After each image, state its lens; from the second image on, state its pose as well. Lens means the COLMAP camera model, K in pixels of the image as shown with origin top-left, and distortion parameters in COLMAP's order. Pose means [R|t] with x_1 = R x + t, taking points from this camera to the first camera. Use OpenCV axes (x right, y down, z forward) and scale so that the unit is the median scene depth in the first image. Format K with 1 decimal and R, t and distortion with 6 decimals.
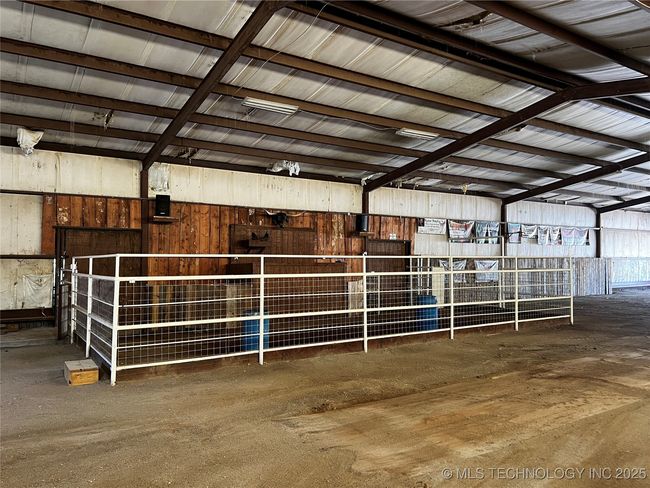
lens RADIAL K [[496.2, 0, 325.0], [0, 496.2, 244.0], [0, 0, 1]] dist [0.076103, -0.092206]
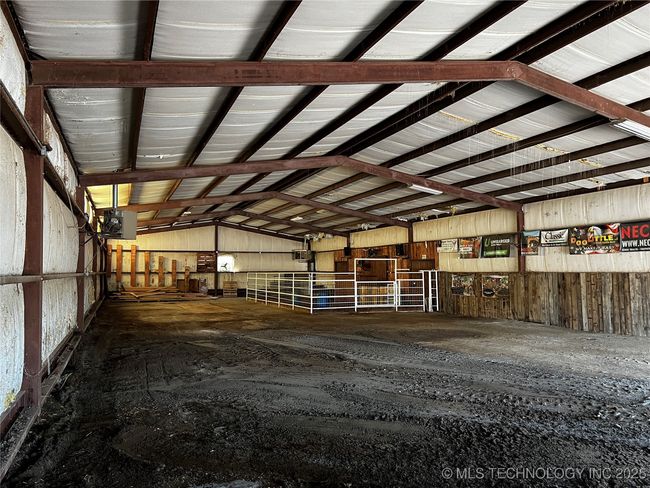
lens RADIAL K [[487.4, 0, 325.0], [0, 487.4, 244.0], [0, 0, 1]] dist [0.048041, -0.004933]
pose [[-0.193359, -0.053996, -0.979641, 1.894229], [0.034792, 0.997479, -0.061846, 0.029030], [0.980511, -0.046042, -0.190993, 1.255760]]
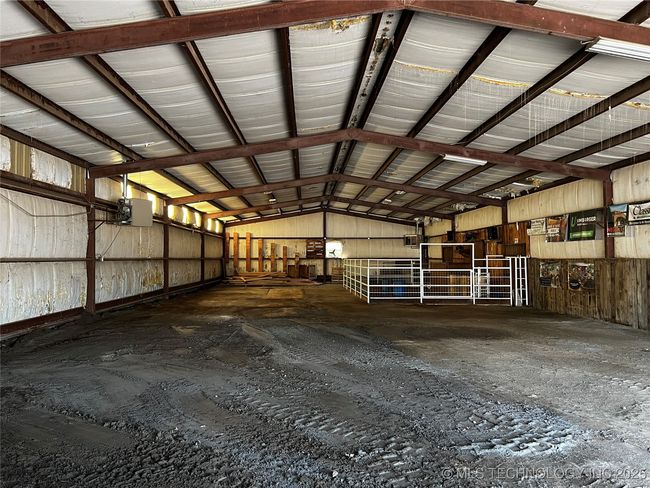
lens RADIAL K [[496.2, 0, 325.0], [0, 496.2, 244.0], [0, 0, 1]] dist [0.076103, -0.092206]
pose [[-0.522584, -0.023263, -0.852270, 1.704098], [0.029543, 0.998533, -0.045369, 0.040224], [0.852076, -0.048888, -0.521130, 1.552132]]
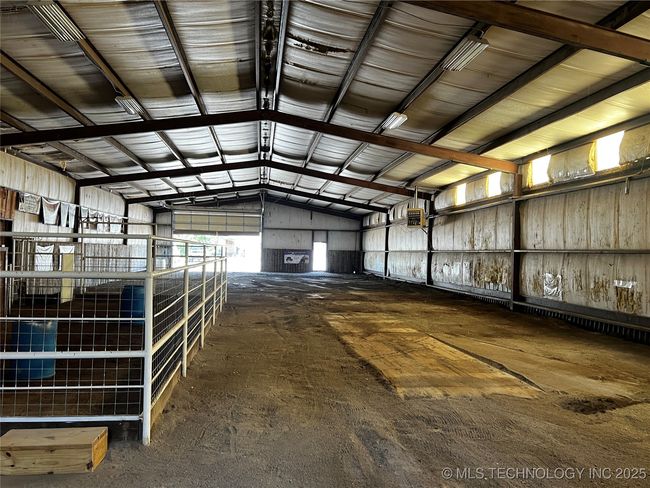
lens RADIAL K [[496.2, 0, 325.0], [0, 496.2, 244.0], [0, 0, 1]] dist [0.076103, -0.092206]
pose [[0.436079, 0.025618, 0.899544, -0.428932], [-0.052379, 0.998623, -0.003048, 0.011240], [-0.898383, -0.045788, 0.436820, 0.259728]]
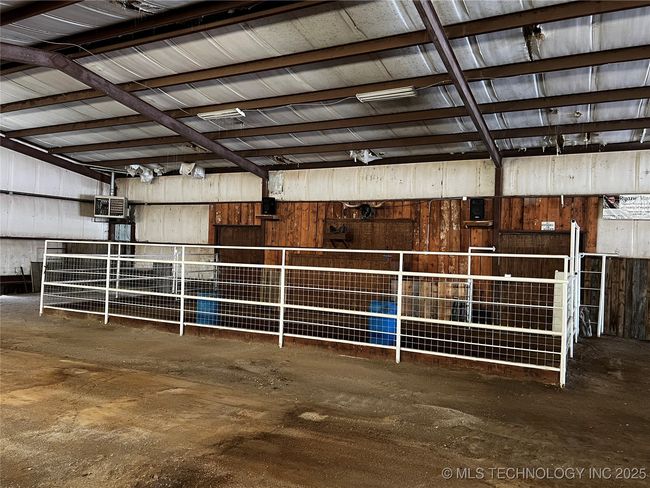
lens RADIAL K [[496.2, 0, 325.0], [0, 496.2, 244.0], [0, 0, 1]] dist [0.076103, -0.092206]
pose [[0.484556, 0.006645, -0.874735, 0.759727], [-0.003175, 0.999978, 0.005838, 0.009307], [0.874755, -0.000051, 0.484566, 0.491163]]
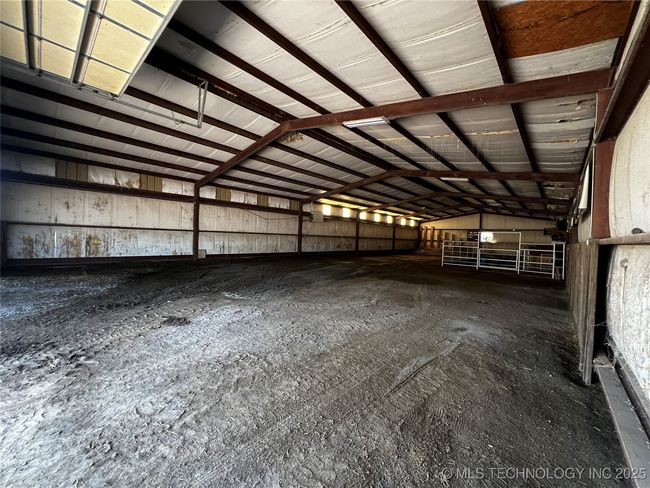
lens RADIAL K [[257.4, 0, 322.5], [0, 257.4, 241.0], [0, 0, 1]] dist [-0.002537, -0.000275]
pose [[-0.969628, -0.032447, -0.242424, 1.315528], [-0.029535, 0.999441, -0.015636, 0.061002], [0.242796, -0.008001, -0.970044, 1.983059]]
